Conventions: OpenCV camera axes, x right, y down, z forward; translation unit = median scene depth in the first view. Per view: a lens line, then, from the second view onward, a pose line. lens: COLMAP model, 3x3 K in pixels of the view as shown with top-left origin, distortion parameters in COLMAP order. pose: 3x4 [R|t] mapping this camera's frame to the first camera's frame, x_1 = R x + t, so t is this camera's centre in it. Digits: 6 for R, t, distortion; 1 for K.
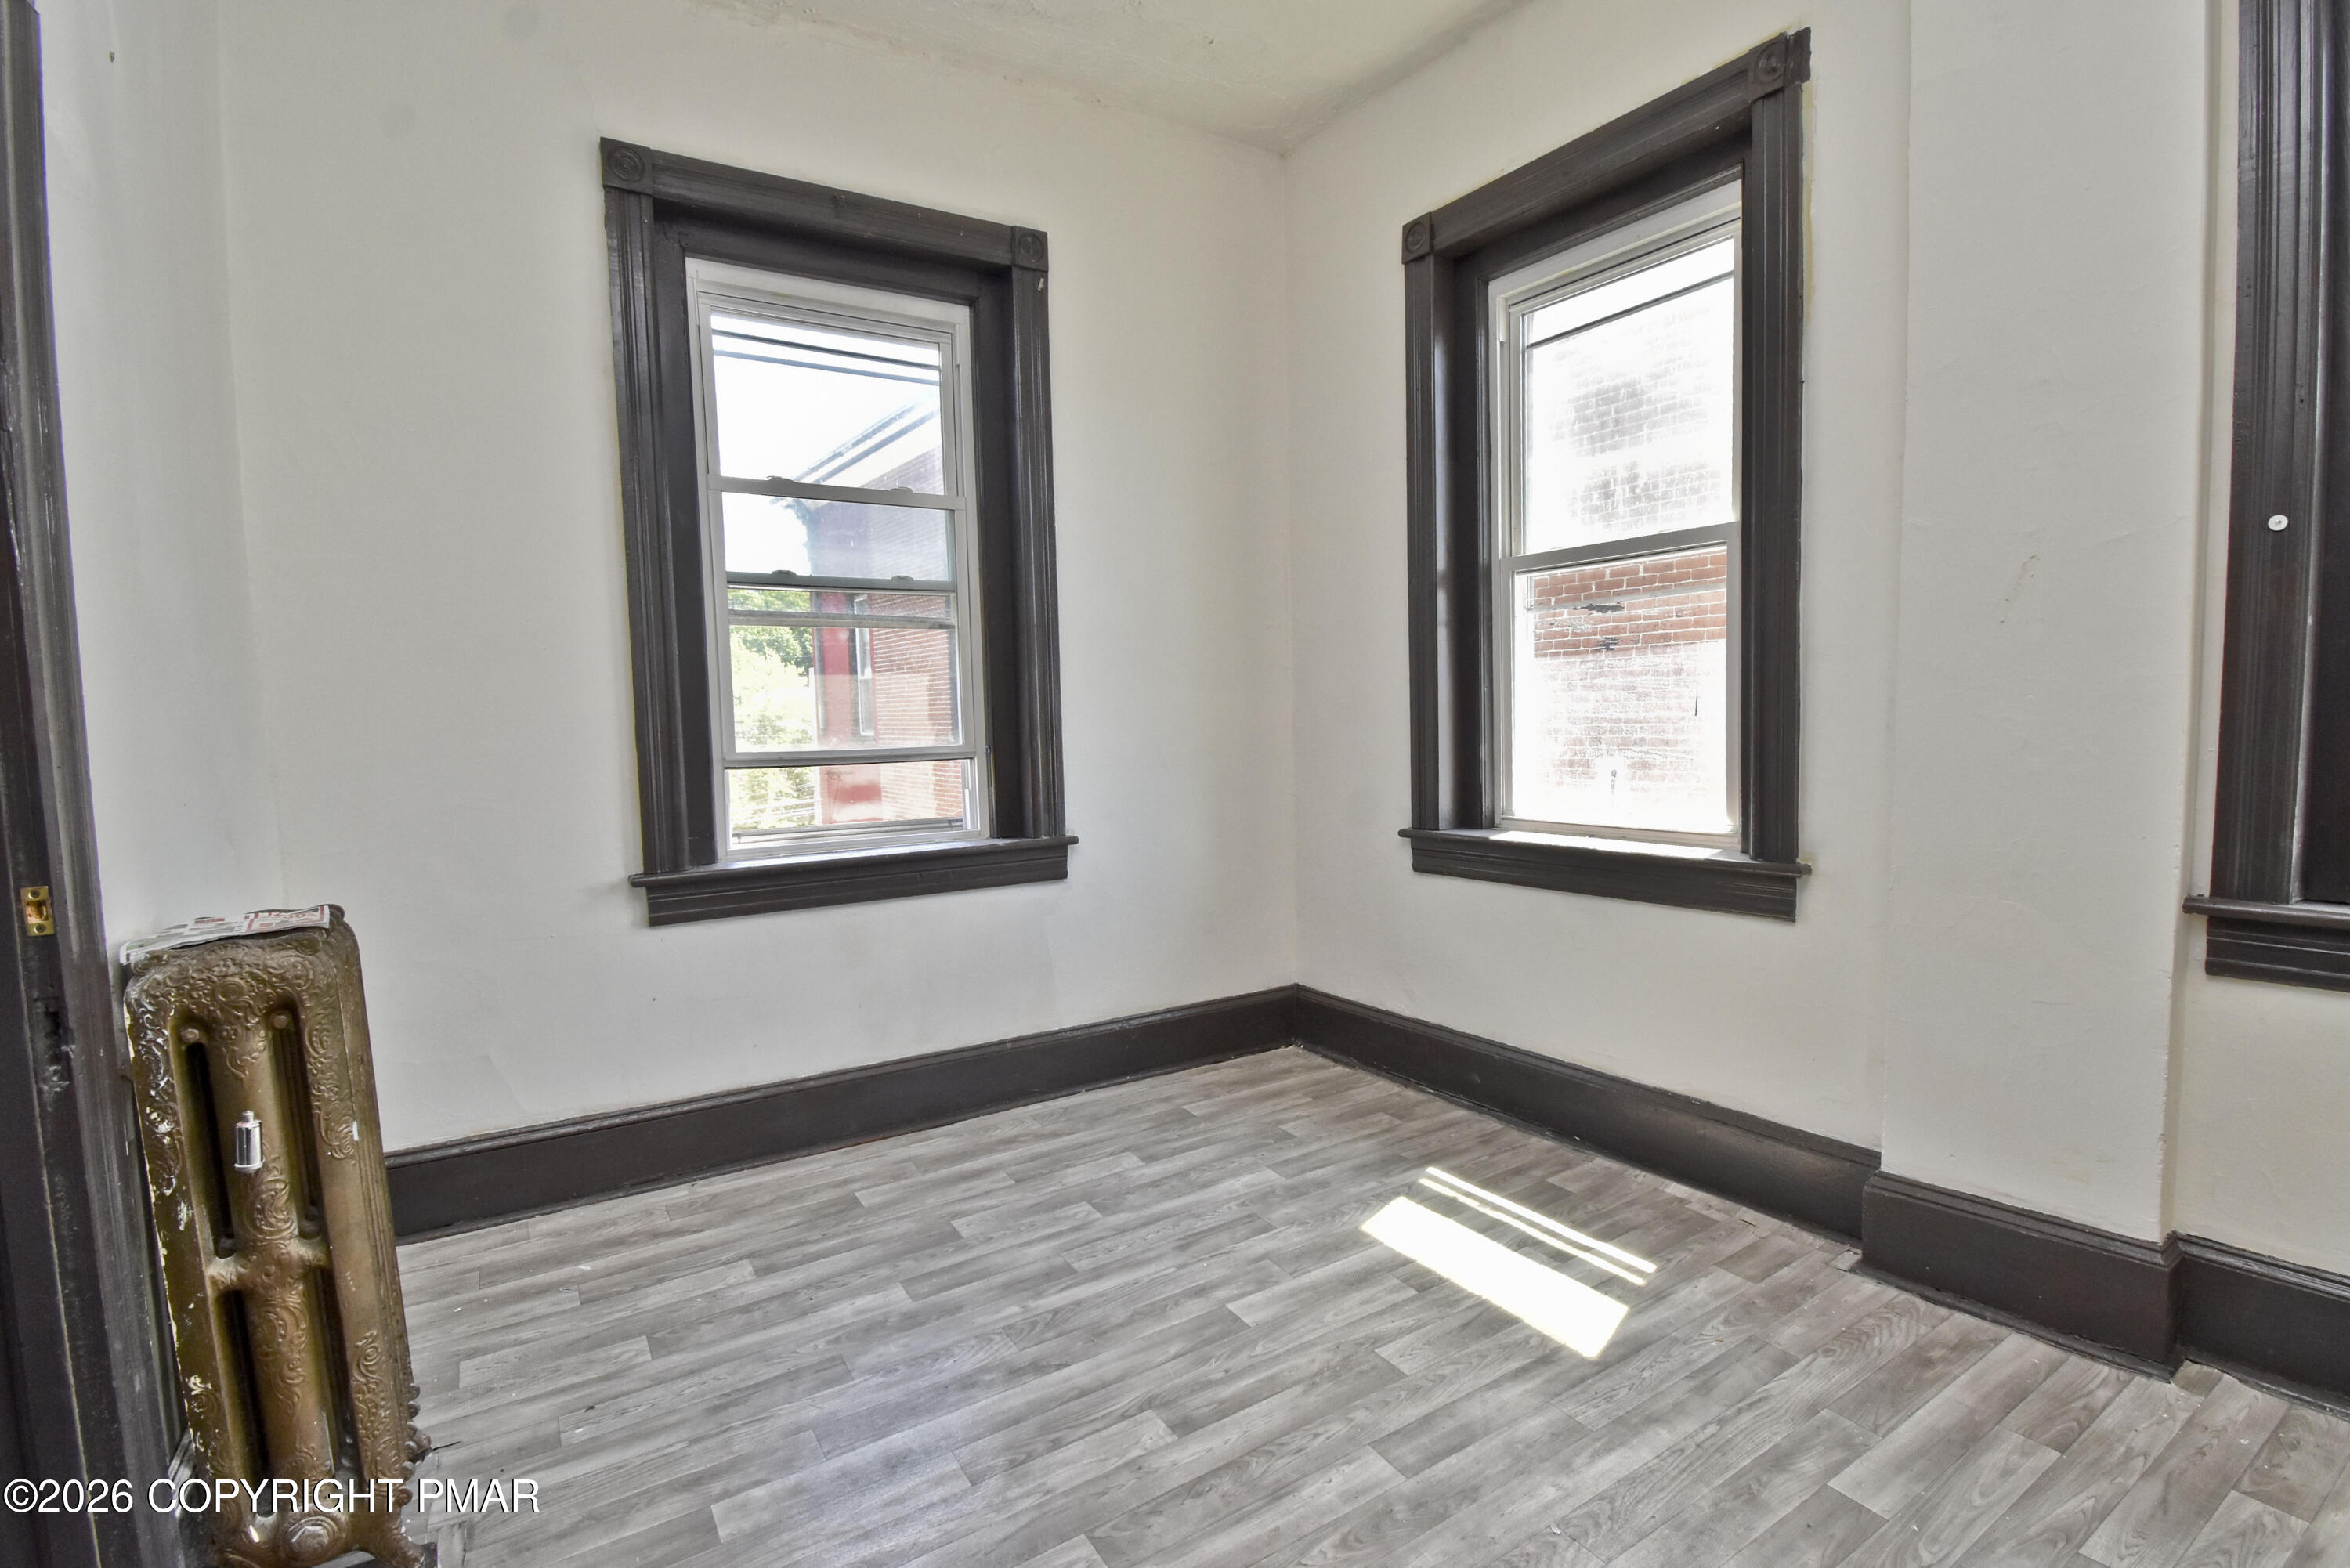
lens RADIAL K [[1028.3, 0, 1199.1], [0, 1028.3, 780.9], [0, 0, 1]] dist [0.019420, -0.022993]
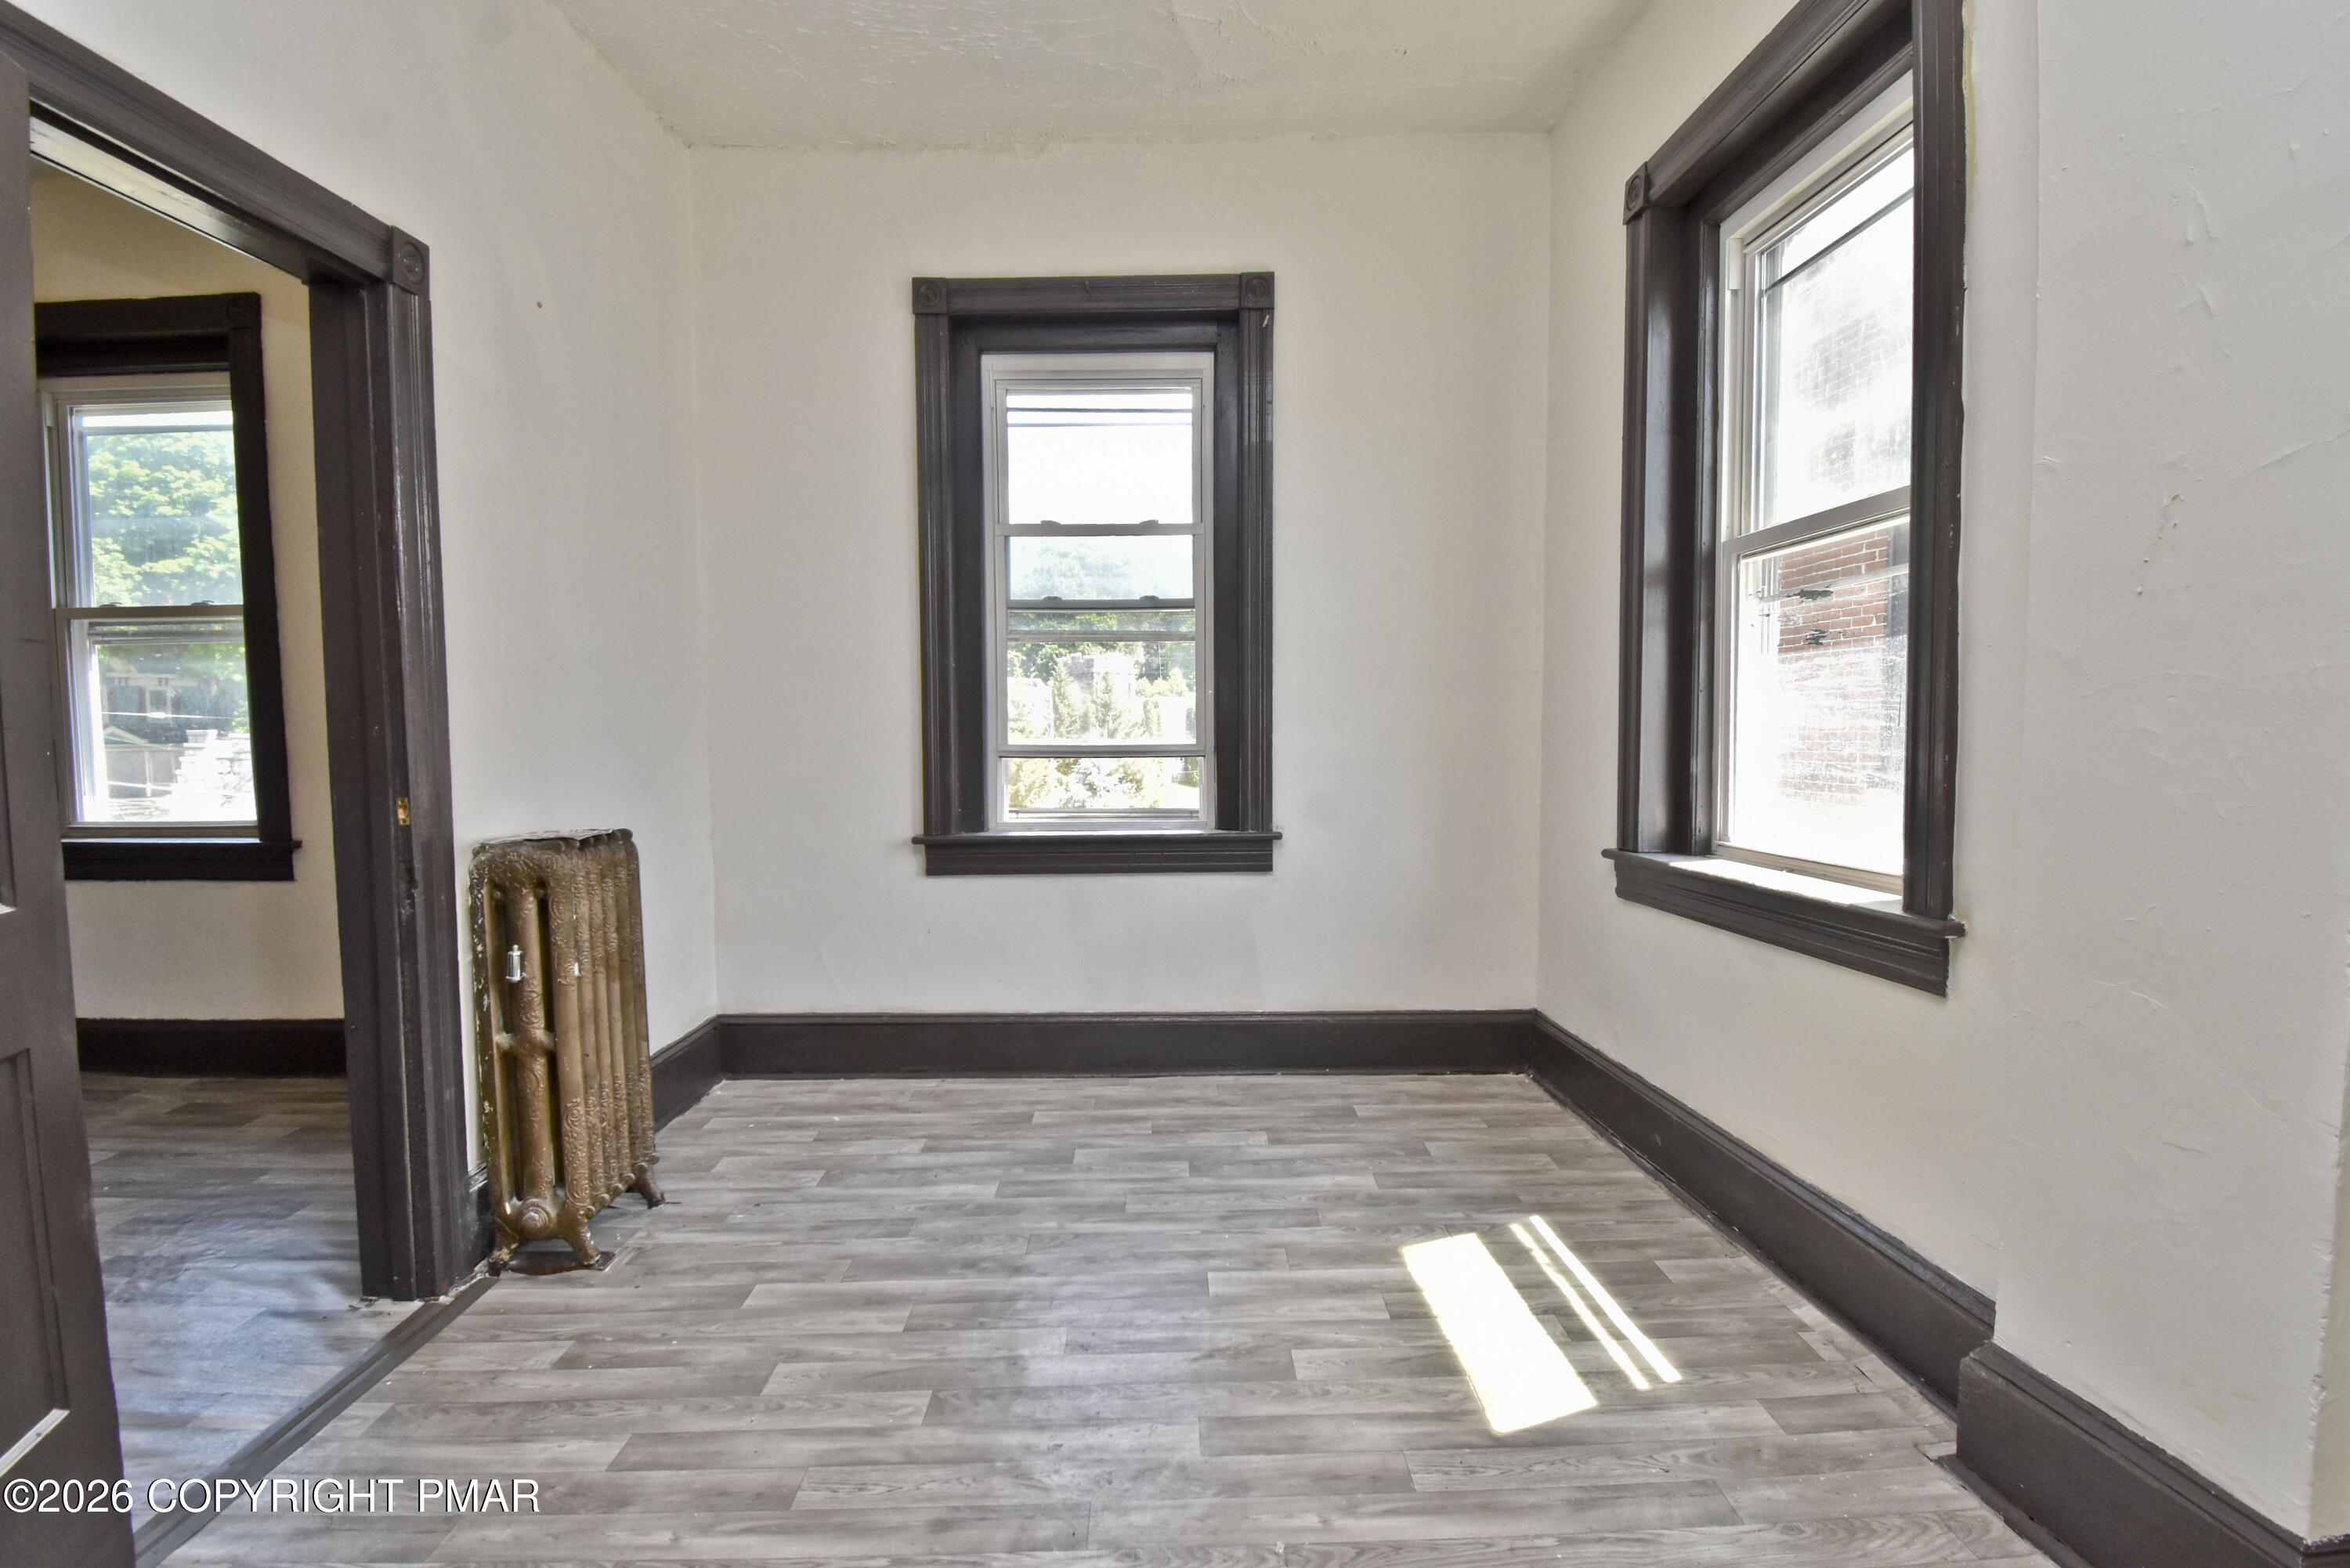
lens RADIAL K [[1005.3, 0, 1177.4], [0, 1005.3, 774.6], [0, 0, 1]] dist [0.012629, -0.015805]
pose [[0.864622, 0.040411, -0.500794, 0.377521], [-0.046945, 0.998897, -0.000446, -0.000082], [0.500224, 0.023896, 0.865566, 0.058700]]
